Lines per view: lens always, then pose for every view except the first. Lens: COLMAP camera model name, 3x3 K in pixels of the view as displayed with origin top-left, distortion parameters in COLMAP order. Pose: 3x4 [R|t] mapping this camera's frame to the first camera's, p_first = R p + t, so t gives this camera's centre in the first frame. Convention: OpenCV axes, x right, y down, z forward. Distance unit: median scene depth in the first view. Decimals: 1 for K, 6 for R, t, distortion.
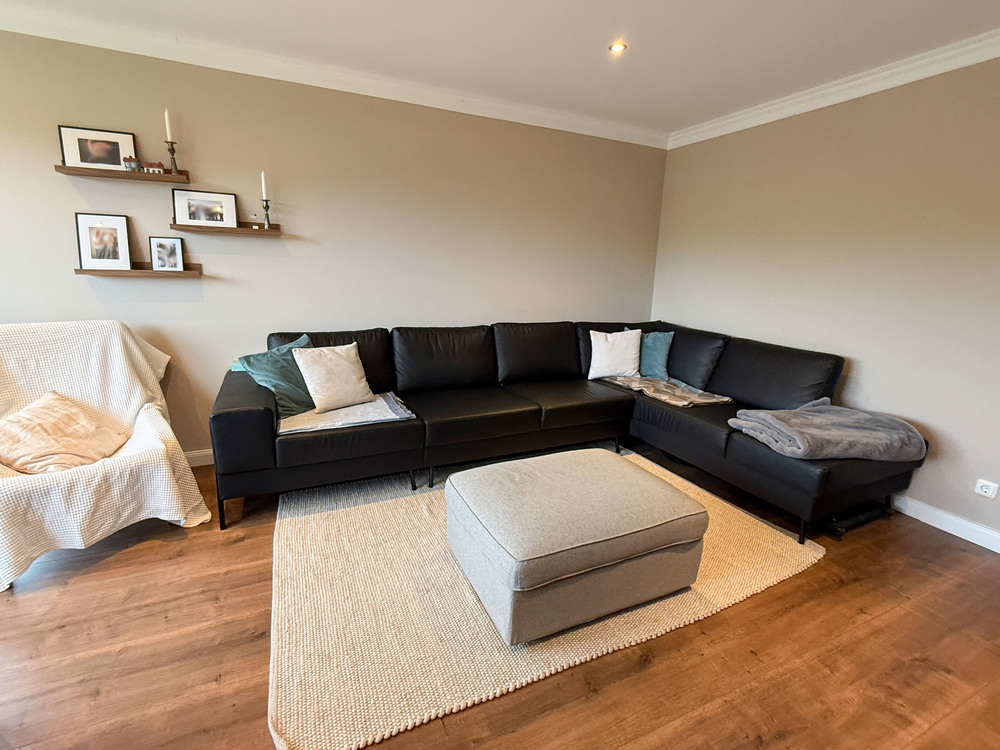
lens RADIAL K [[460.4, 0, 501.8], [0, 460.4, 370.7], [0, 0, 1]] dist [0.000558, 0.000175]
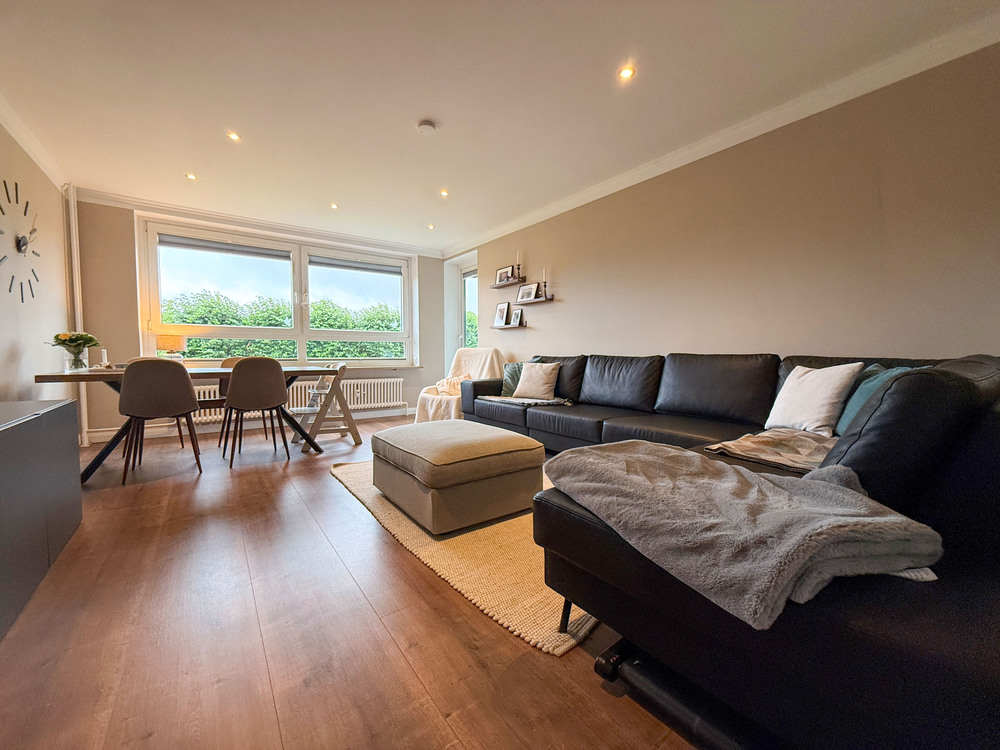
lens RADIAL K [[395.5, 0, 497.8], [0, 395.5, 372.8], [0, 0, 1]] dist [-0.003036, -0.000232]
pose [[0.194442, 0.017479, -0.980758, 0.997944], [-0.218142, 0.975574, -0.025862, 0.051986], [0.956350, 0.218973, 0.193506, 0.634027]]
